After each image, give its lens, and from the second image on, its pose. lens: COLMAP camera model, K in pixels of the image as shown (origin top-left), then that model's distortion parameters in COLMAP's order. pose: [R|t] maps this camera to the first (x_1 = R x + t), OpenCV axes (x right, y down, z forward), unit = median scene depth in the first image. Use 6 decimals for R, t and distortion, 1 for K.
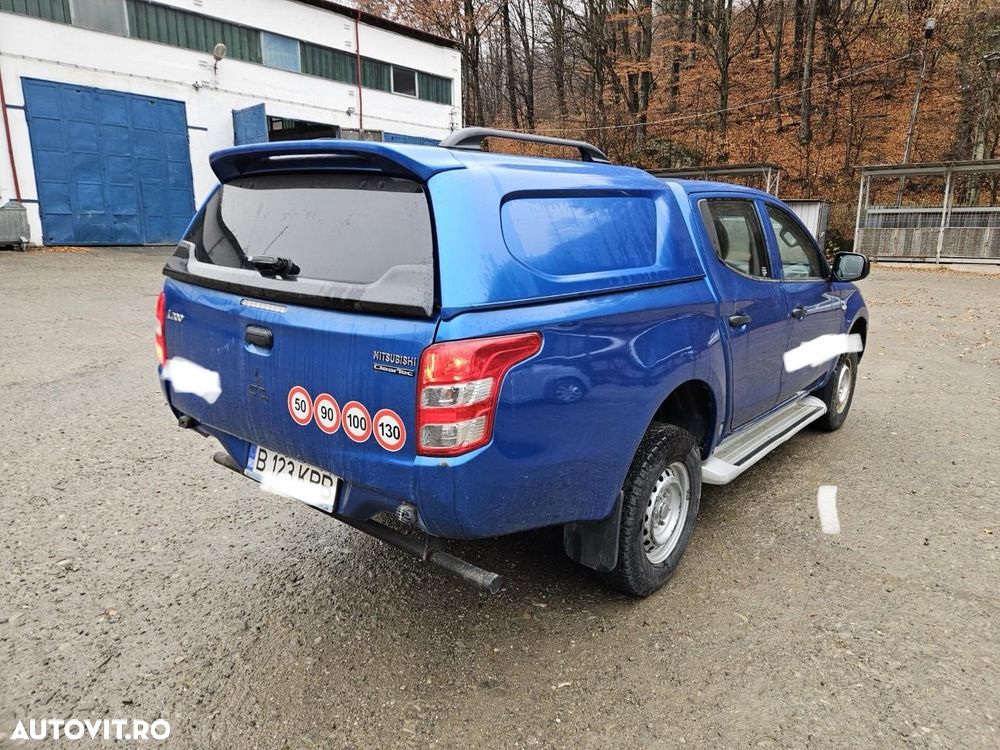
lens RADIAL K [[660.3, 0, 523.0], [0, 660.3, 369.4], [0, 0, 1]] dist [0.006209, 0.000669]
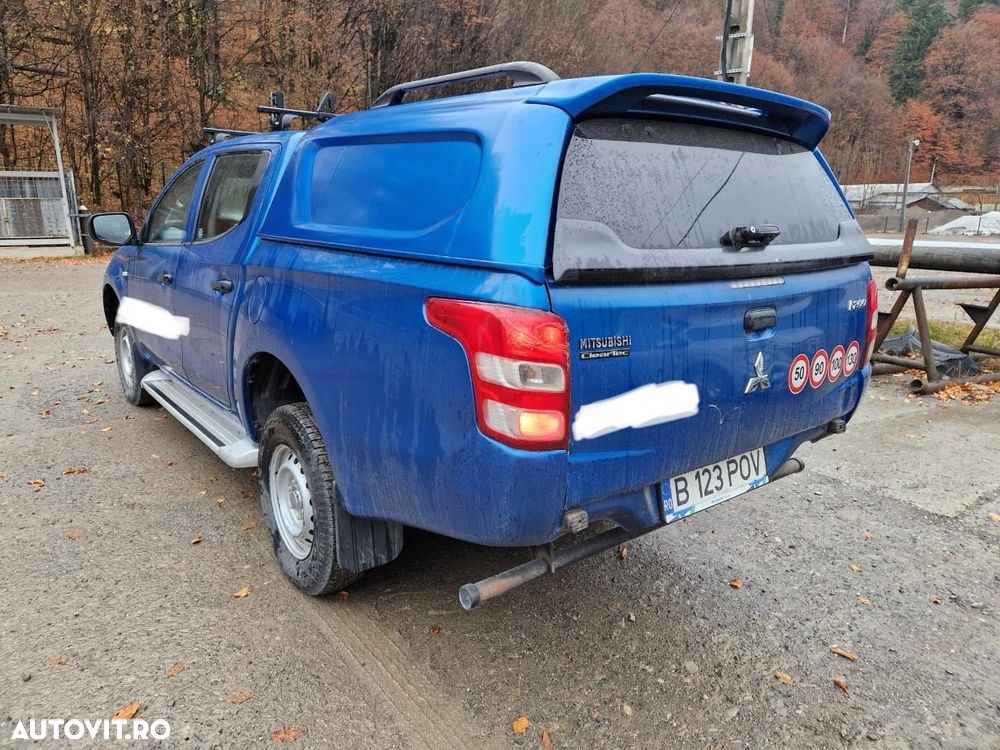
lens RADIAL K [[702.7, 0, 489.7], [0, 702.7, 386.8], [0, 0, 1]] dist [-0.075150, -0.001216]
pose [[0.216011, -0.269522, 0.938454, -1.185216], [0.203412, 0.952480, 0.226729, -0.213896], [-0.954967, 0.141917, 0.260570, 0.981645]]
